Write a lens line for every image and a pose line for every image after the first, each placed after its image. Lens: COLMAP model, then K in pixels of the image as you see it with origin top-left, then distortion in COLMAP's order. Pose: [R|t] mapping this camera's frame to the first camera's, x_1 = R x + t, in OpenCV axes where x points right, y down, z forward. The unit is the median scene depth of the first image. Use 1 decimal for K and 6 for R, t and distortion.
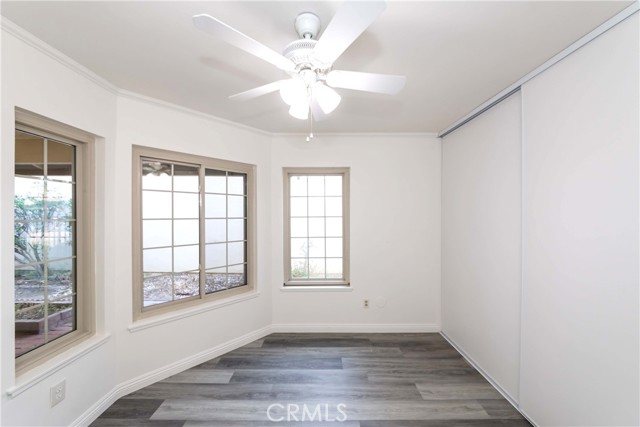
lens RADIAL K [[226.9, 0, 318.6], [0, 226.9, 217.1], [0, 0, 1]] dist [-0.010508, -0.000677]
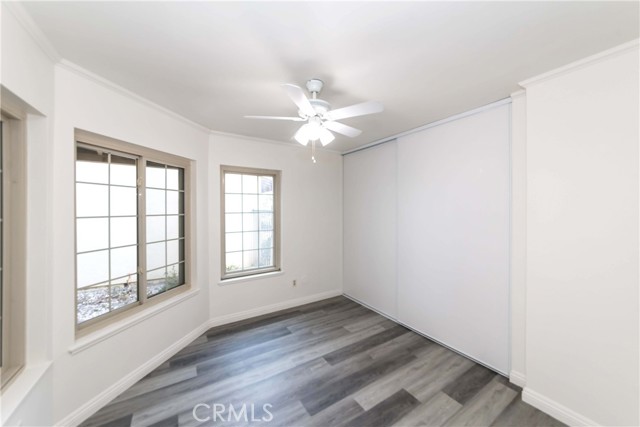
lens RADIAL K [[231.2, 0, 314.2], [0, 231.2, 213.8], [0, 0, 1]] dist [-0.003563, 0.001328]
pose [[0.853552, -0.012336, 0.520862, -0.412112], [0.008552, 0.999917, 0.009667, -0.004633], [-0.520938, -0.003797, 0.853586, -0.147304]]
